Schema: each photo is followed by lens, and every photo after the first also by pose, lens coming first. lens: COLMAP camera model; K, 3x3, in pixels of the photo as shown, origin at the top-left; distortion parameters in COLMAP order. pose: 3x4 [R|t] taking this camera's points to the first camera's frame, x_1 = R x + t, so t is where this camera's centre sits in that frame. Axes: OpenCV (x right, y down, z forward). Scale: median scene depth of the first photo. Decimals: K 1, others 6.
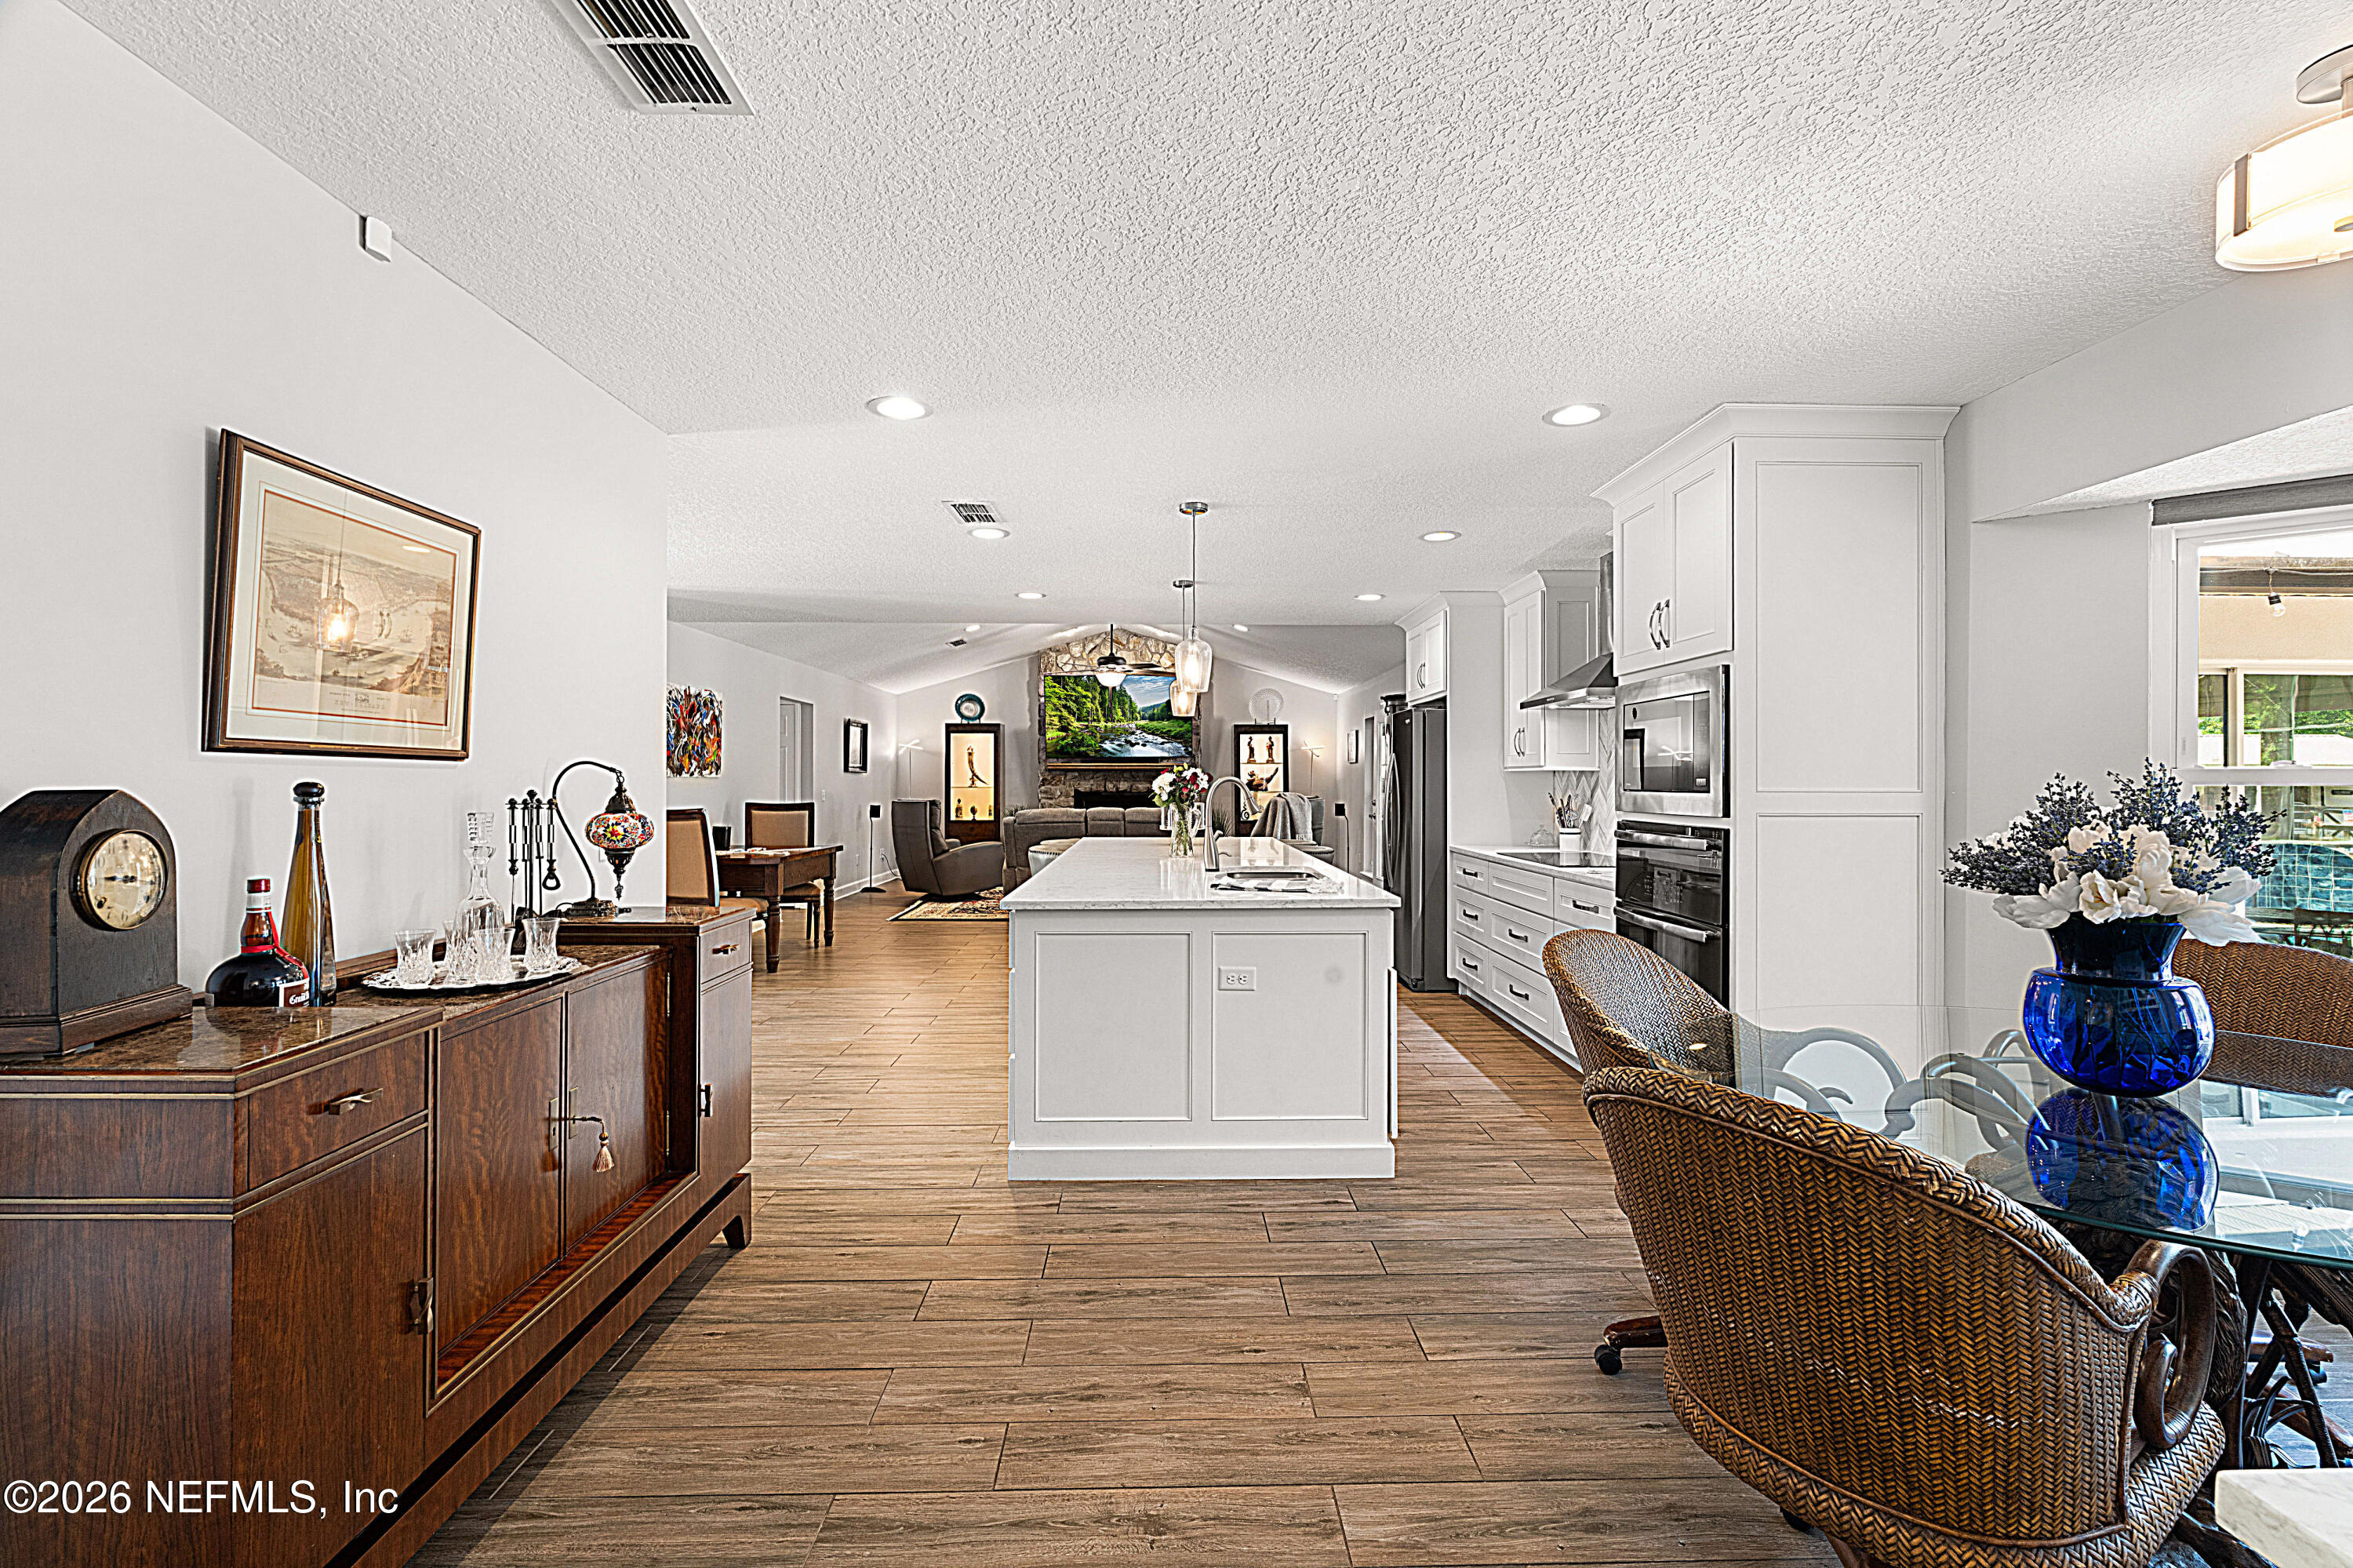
lens RADIAL K [[1037.5, 0, 1170.2], [0, 1037.5, 782.9], [0, 0, 1]] dist [-0.005551, 0.000335]
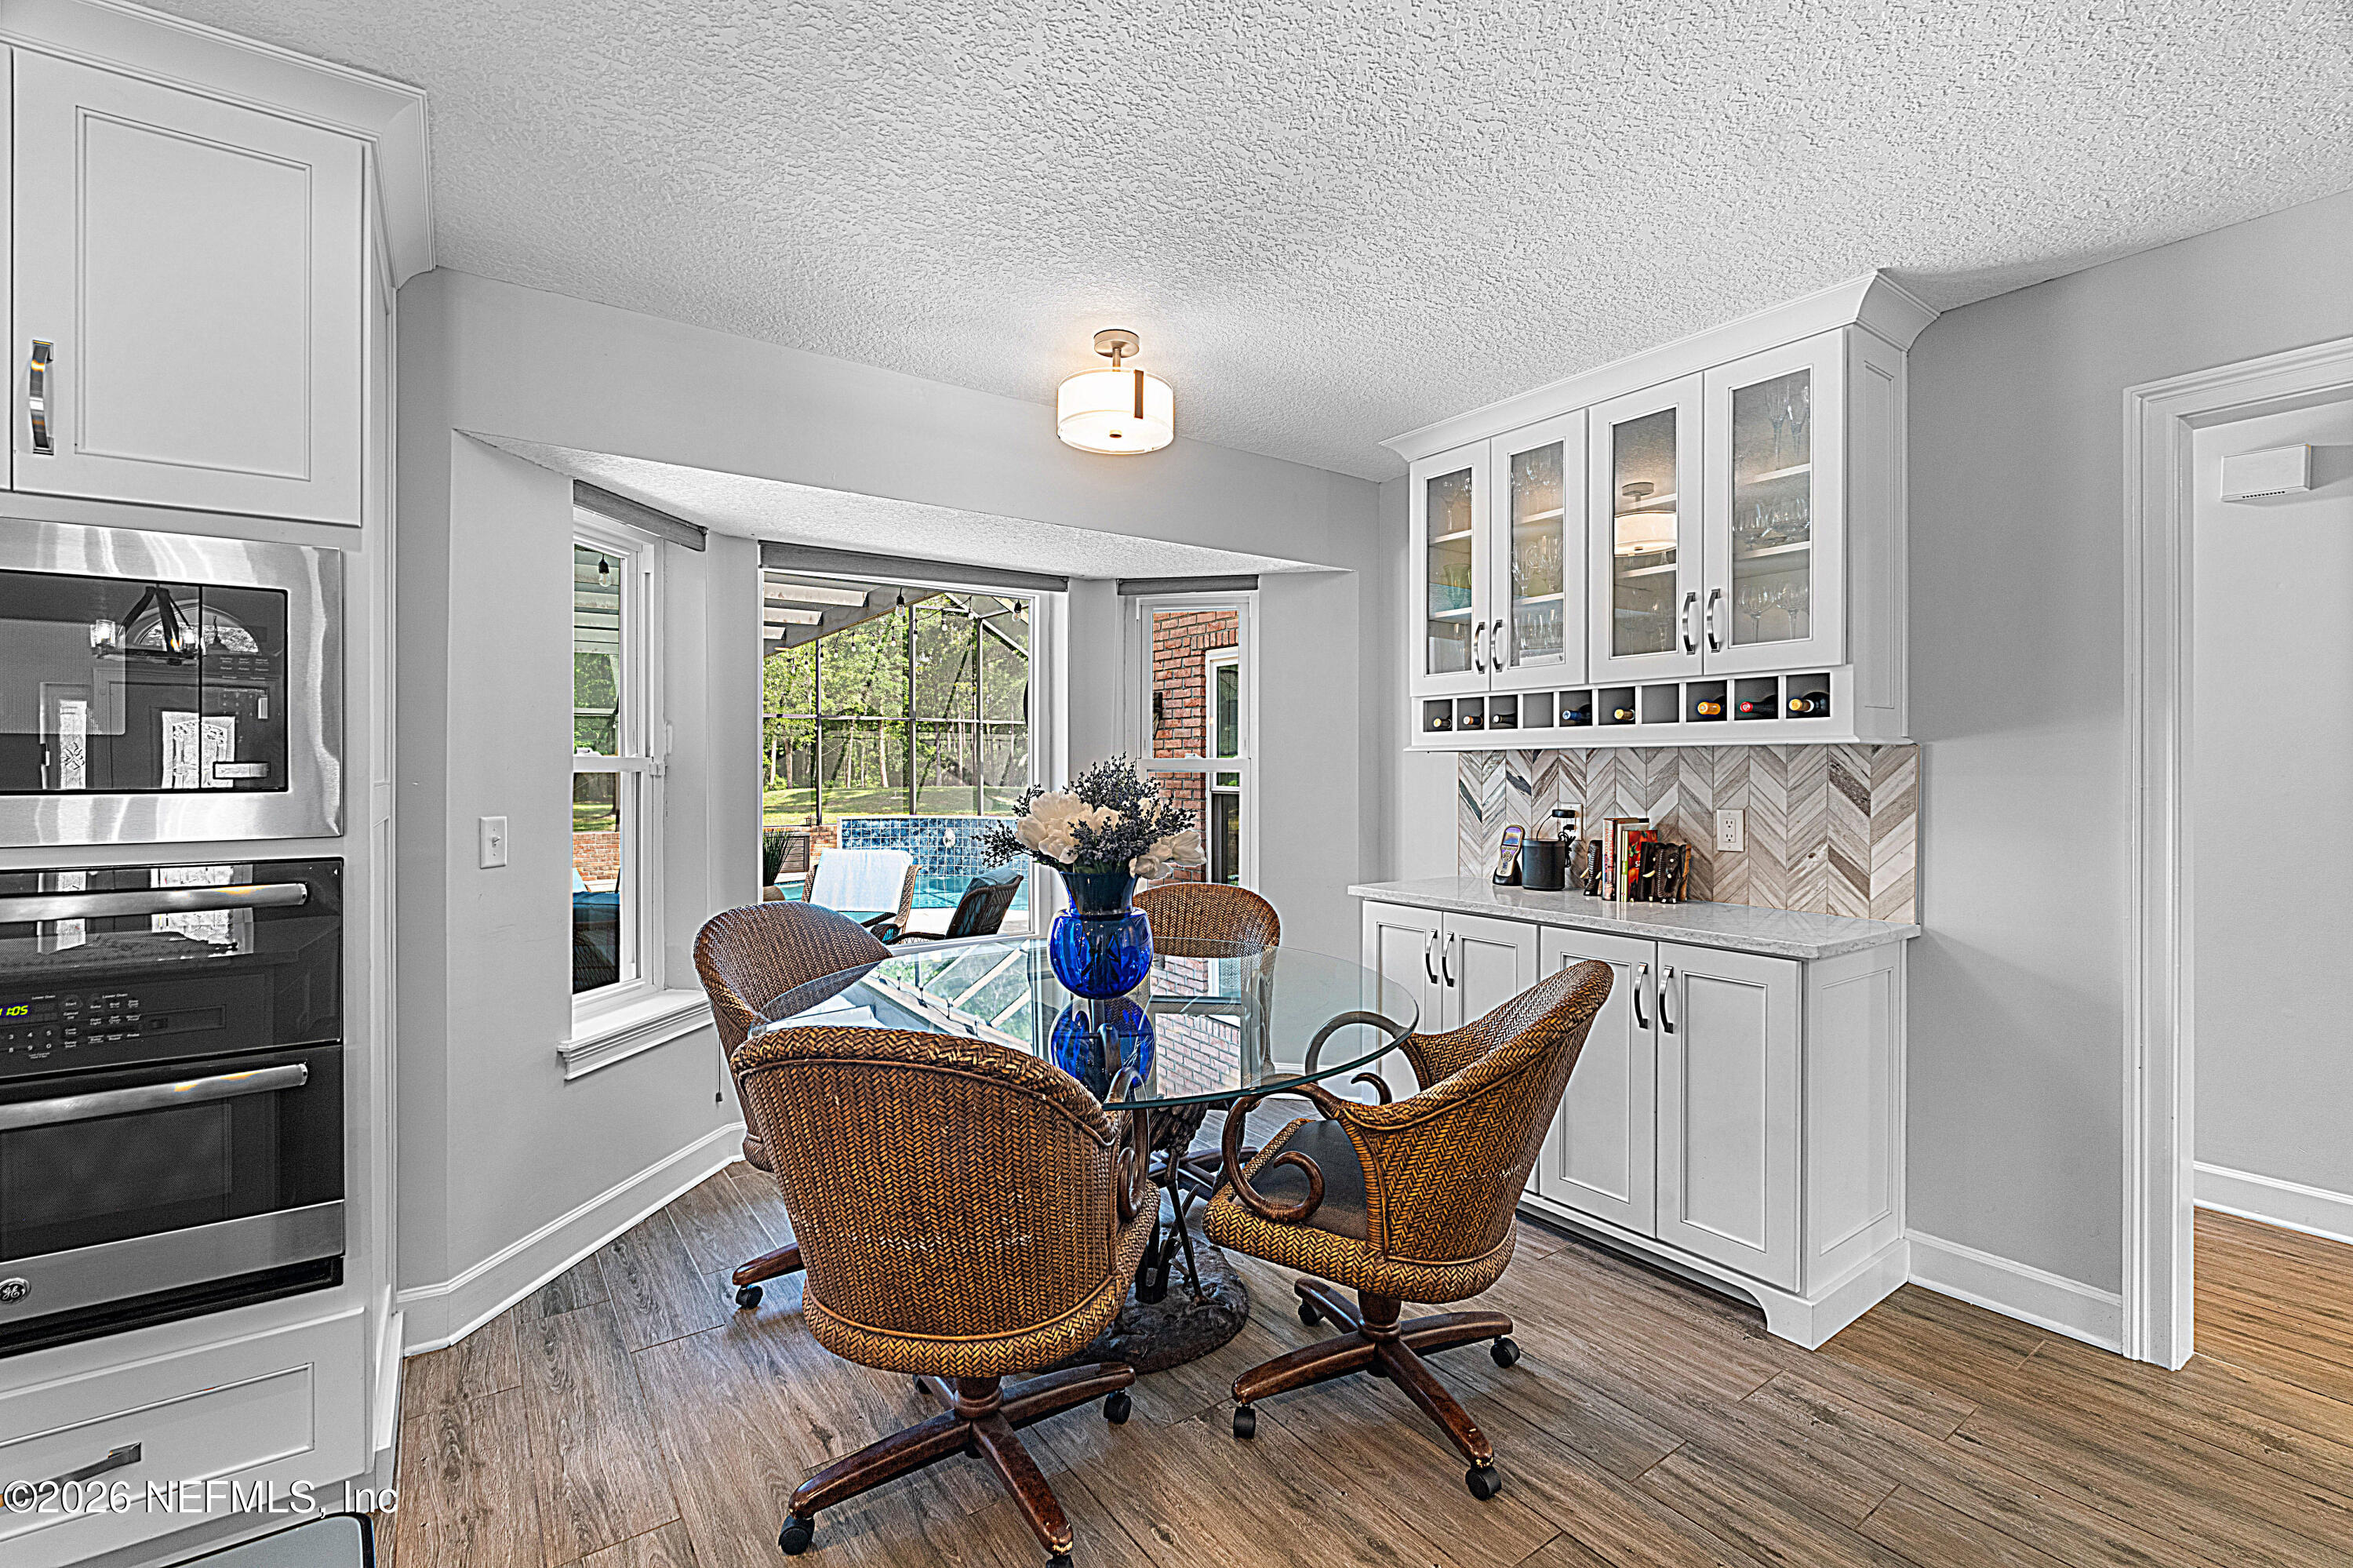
lens RADIAL K [[1037.5, 0, 1184.6], [0, 1037.5, 771.9], [0, 0, 1]] dist [-0.005551, 0.000335]
pose [[-0.572064, -0.005136, 0.820193, -0.083784], [0.001293, 0.999974, 0.007164, -0.001255], [-0.820208, 0.005159, -0.572043, 0.517941]]
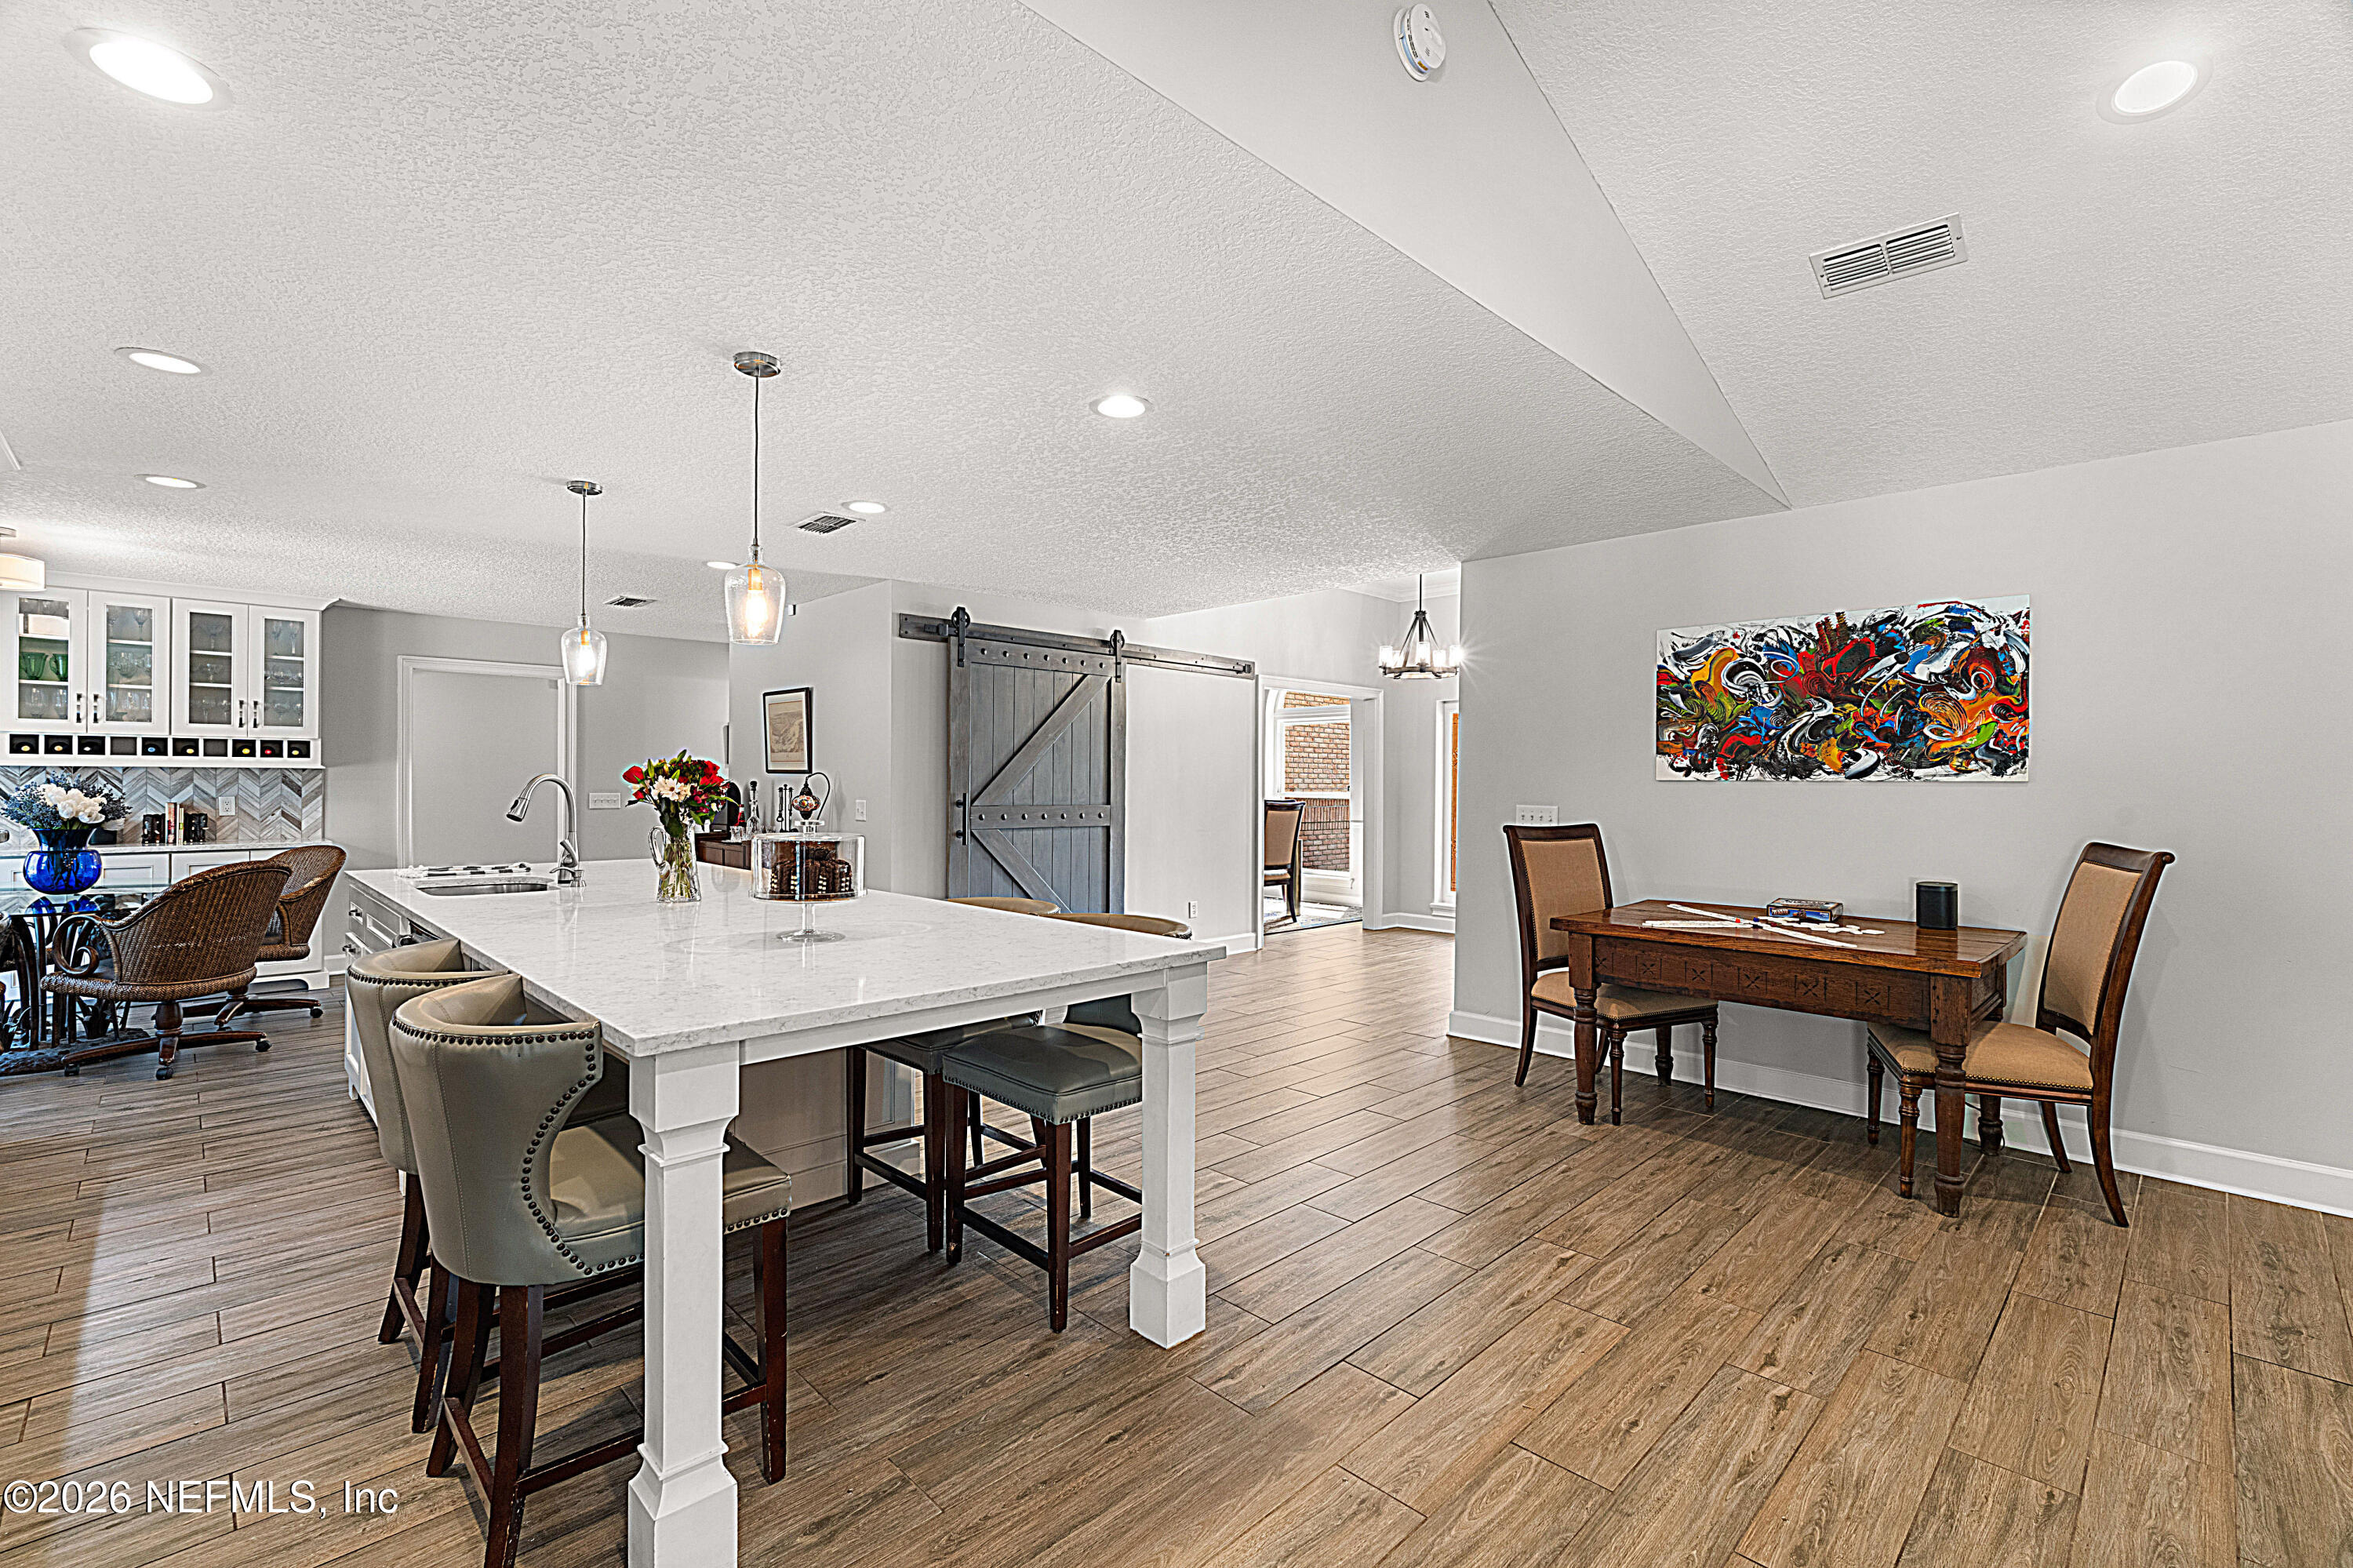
lens RADIAL K [[1037.5, 0, 1173.3], [0, 1037.5, 790.4], [0, 0, 1]] dist [-0.005551, 0.000335]
pose [[-0.728277, 0.000693, -0.685282, 0.198325], [-0.008514, 0.999913, 0.010058, -0.004746], [0.685230, 0.013160, -0.728208, 1.485110]]
